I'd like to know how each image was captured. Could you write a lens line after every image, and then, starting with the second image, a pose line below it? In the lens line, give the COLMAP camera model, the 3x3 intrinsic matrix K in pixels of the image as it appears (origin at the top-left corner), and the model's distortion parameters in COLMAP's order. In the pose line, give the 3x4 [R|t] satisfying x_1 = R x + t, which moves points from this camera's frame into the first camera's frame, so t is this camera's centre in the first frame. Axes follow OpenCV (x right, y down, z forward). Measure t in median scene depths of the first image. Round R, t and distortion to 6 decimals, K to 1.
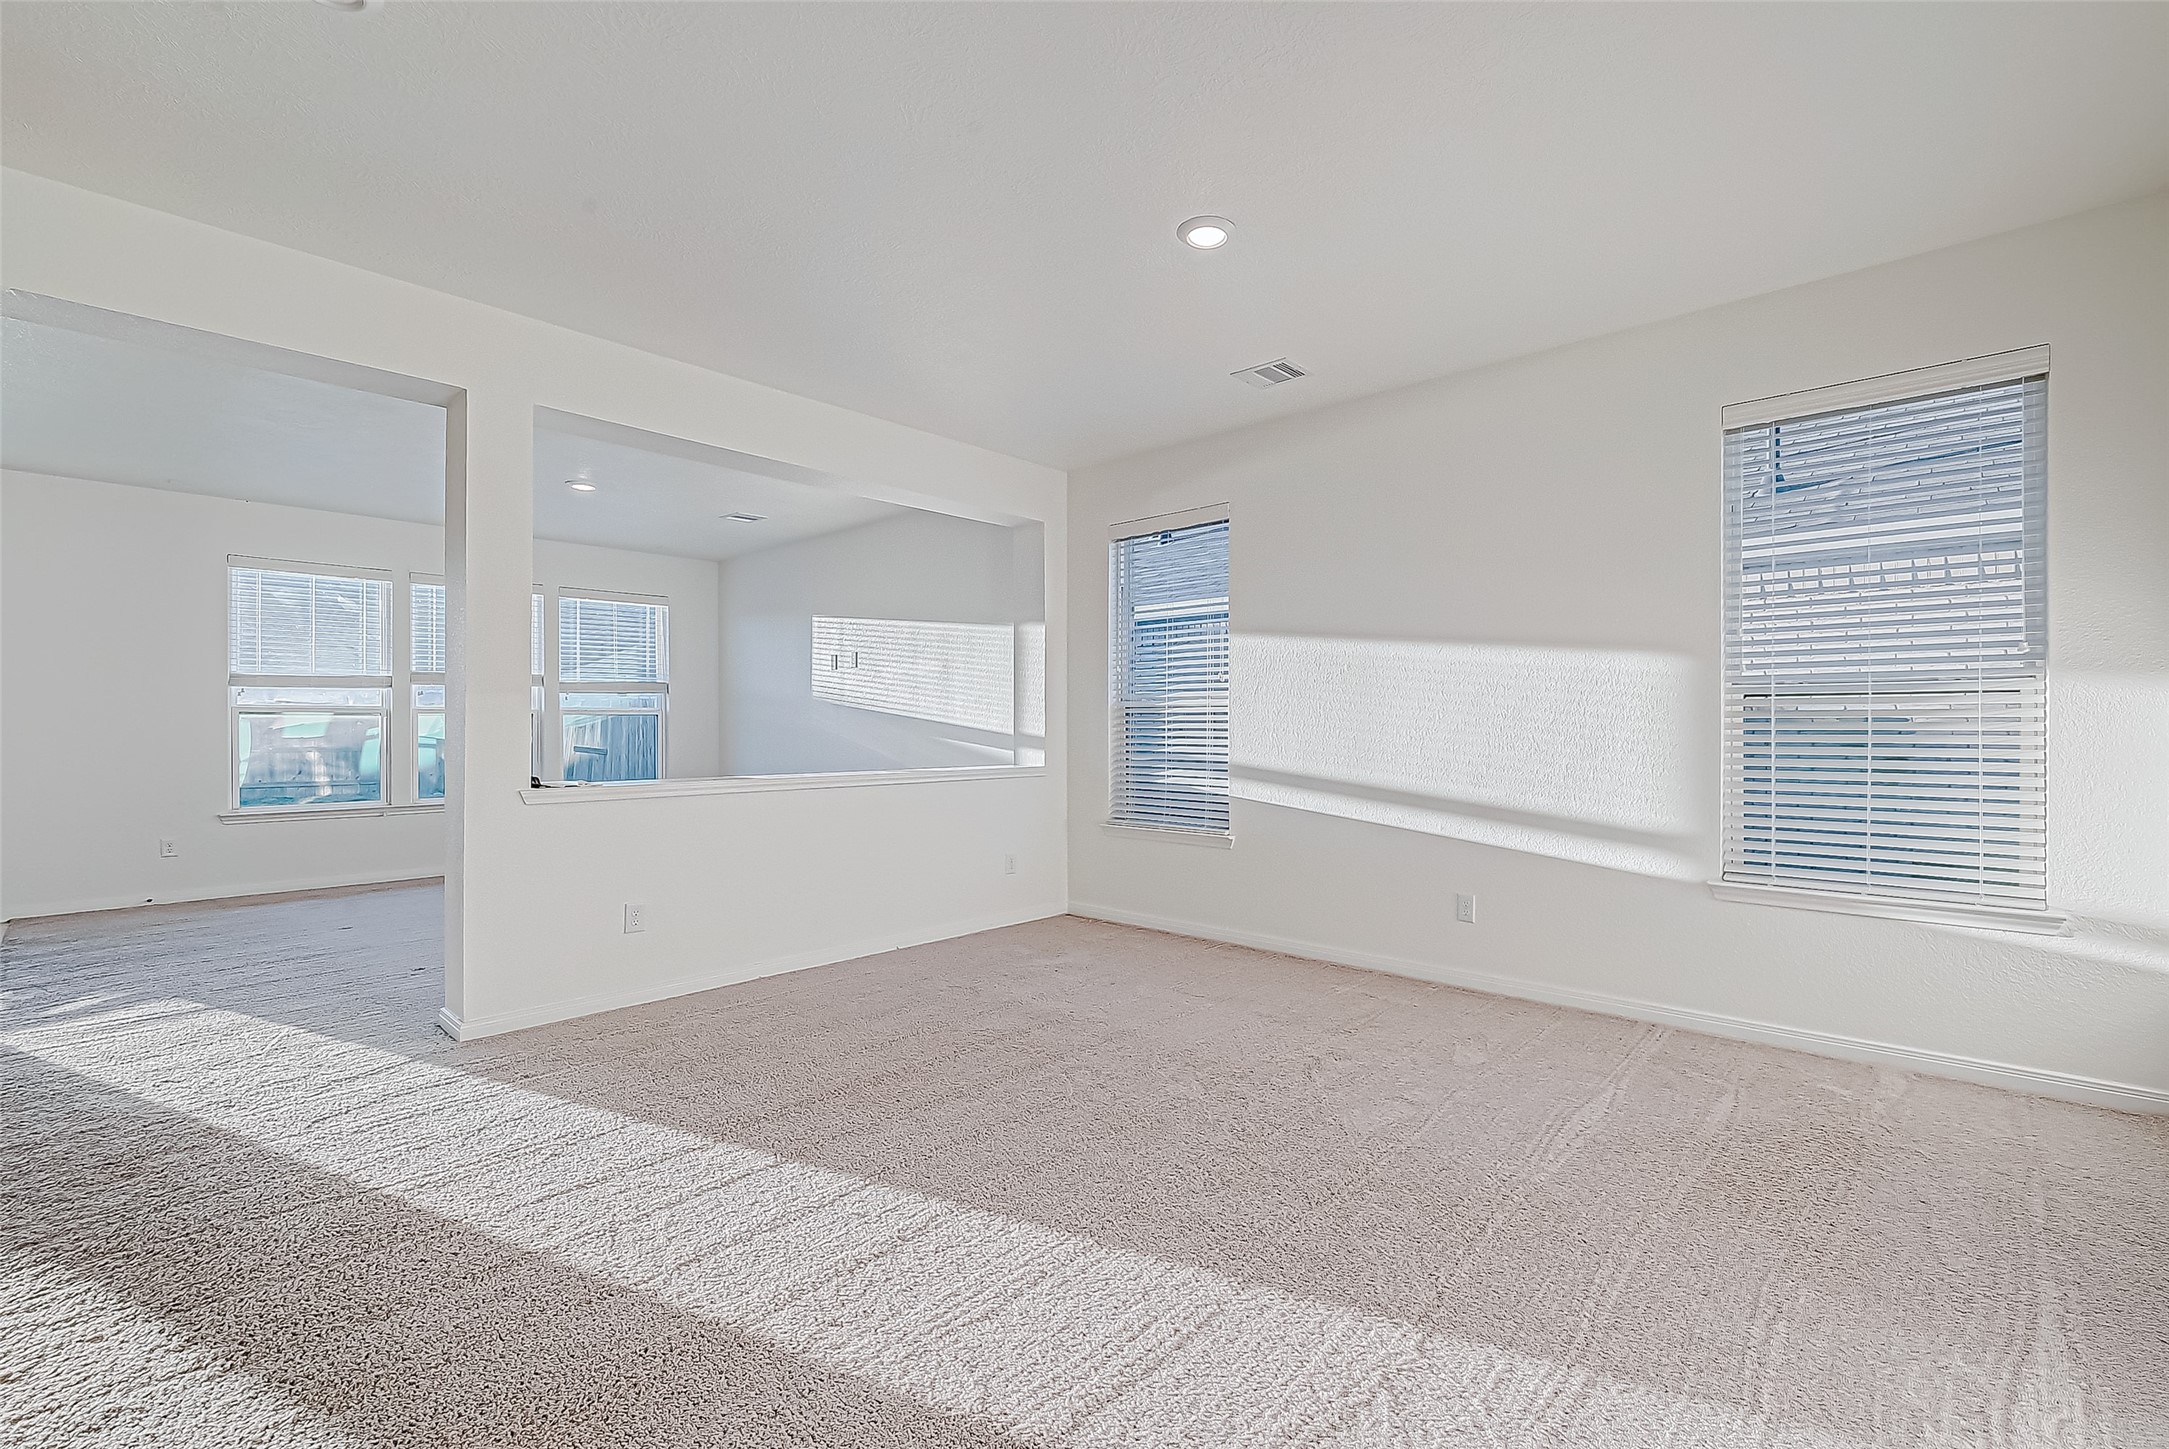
lens RADIAL K [[943.3, 0, 1182.2], [0, 943.3, 726.2], [0, 0, 1]] dist [0.003218, -0.000042]
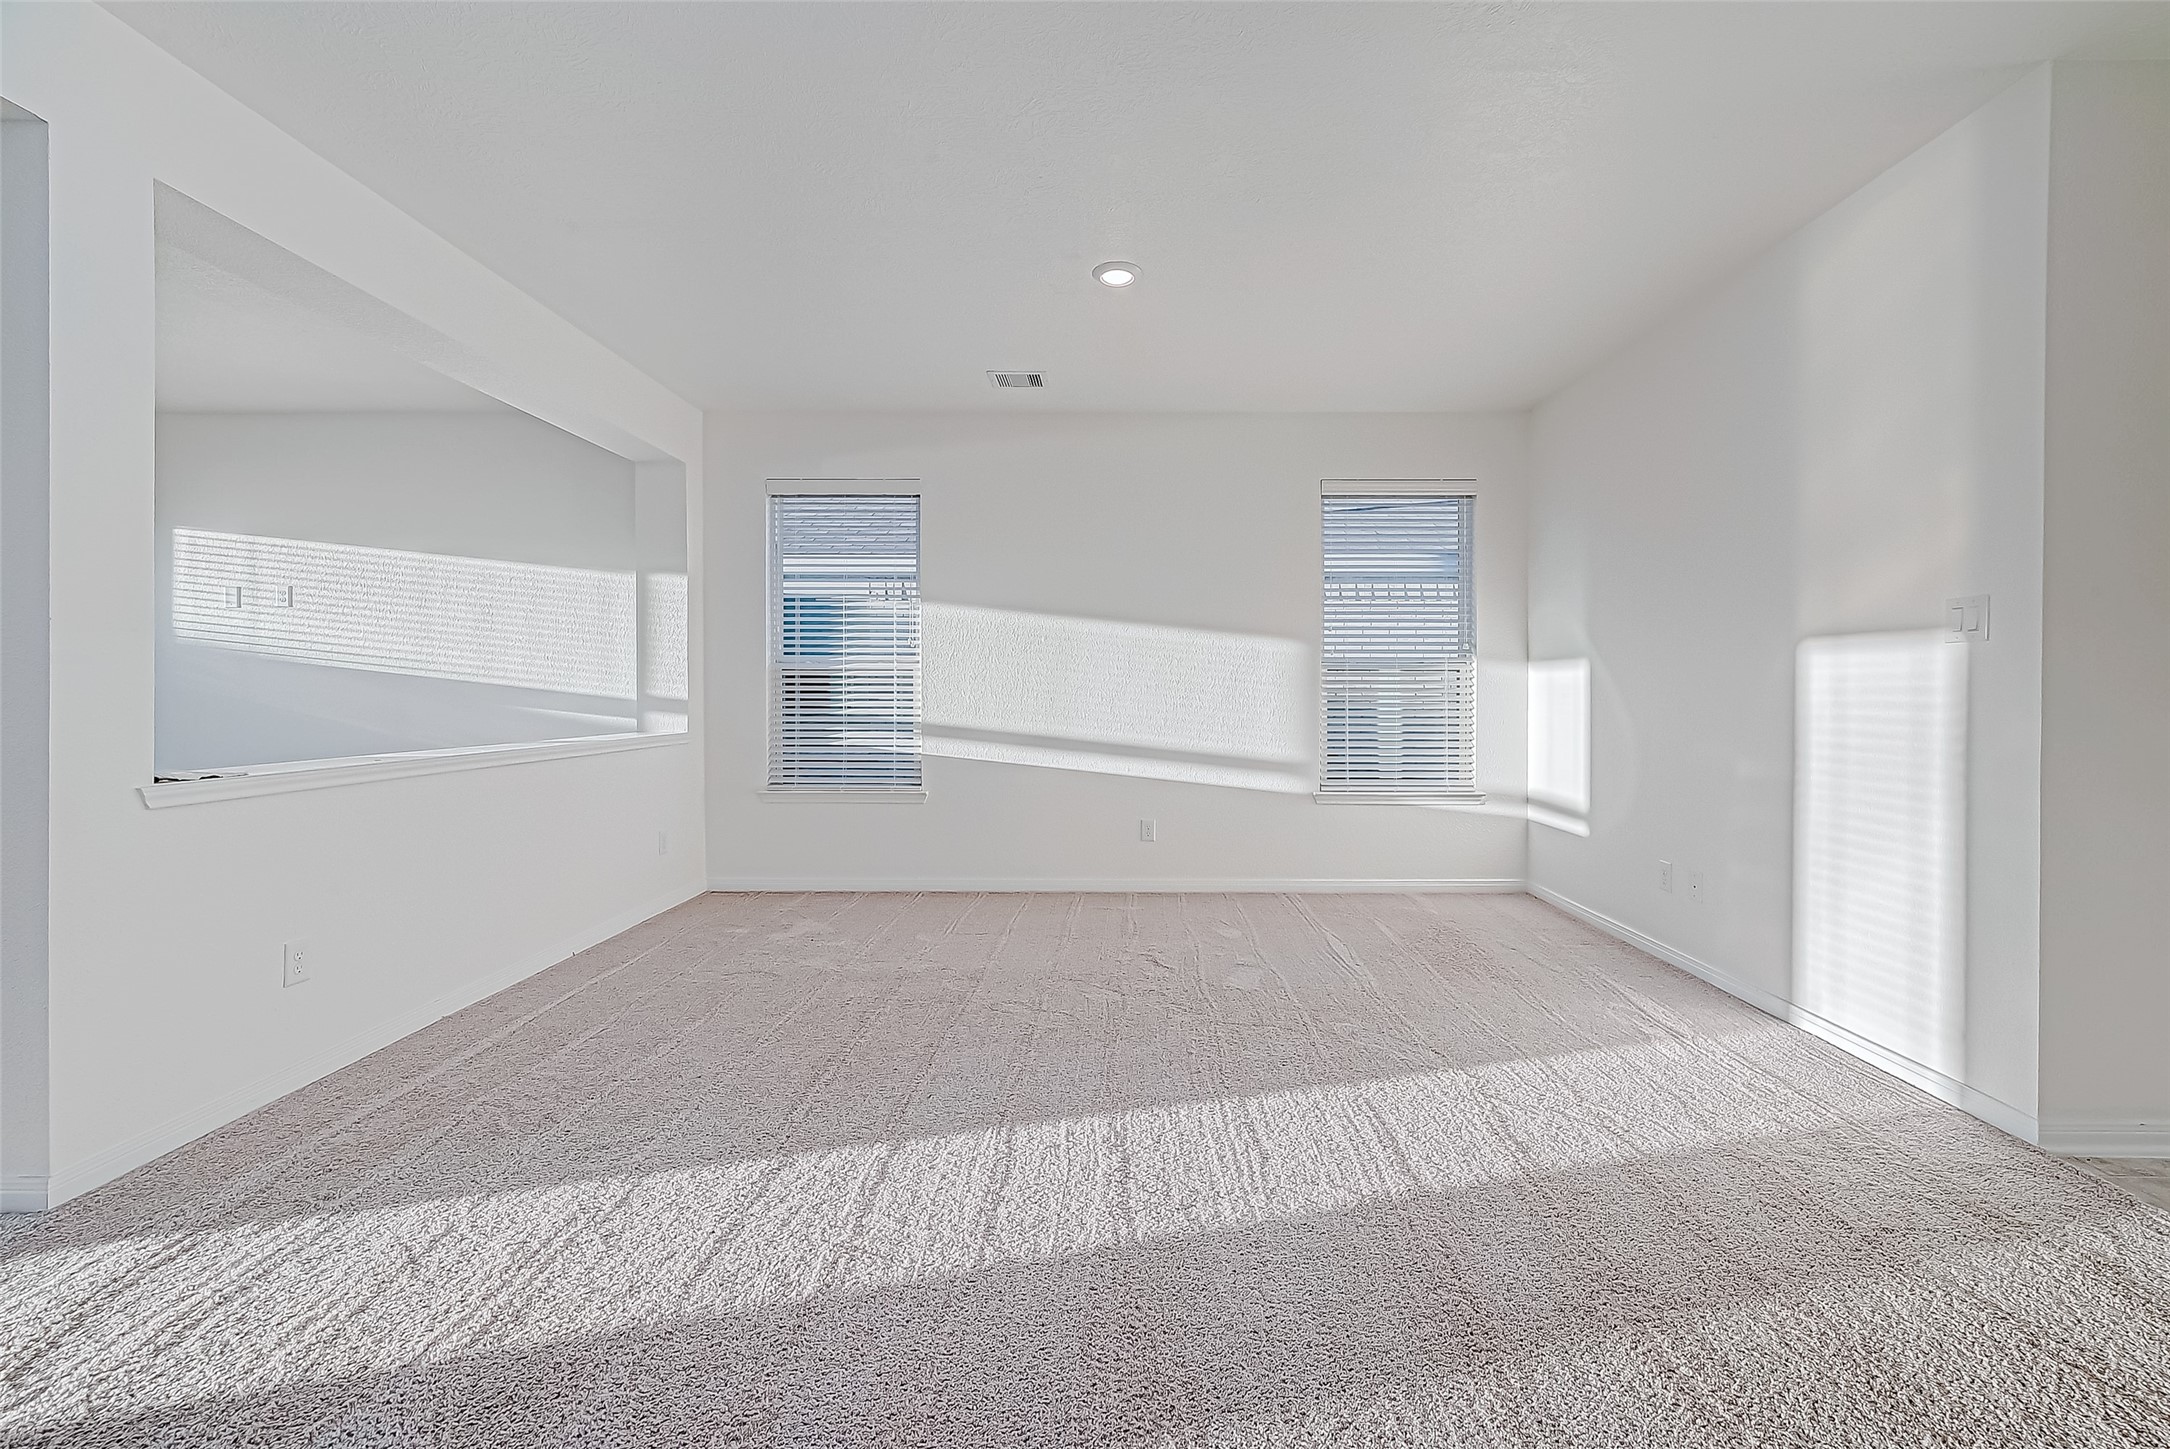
lens RADIAL K [[873.5, 0, 1151.5], [0, 873.5, 691.2], [0, 0, 1]] dist [0.004082, -0.000052]
pose [[0.757900, 0.001317, 0.652370, -0.391254], [-0.001384, 0.999999, -0.000410, 0.002543], [-0.652369, -0.000592, 0.757901, 0.079642]]
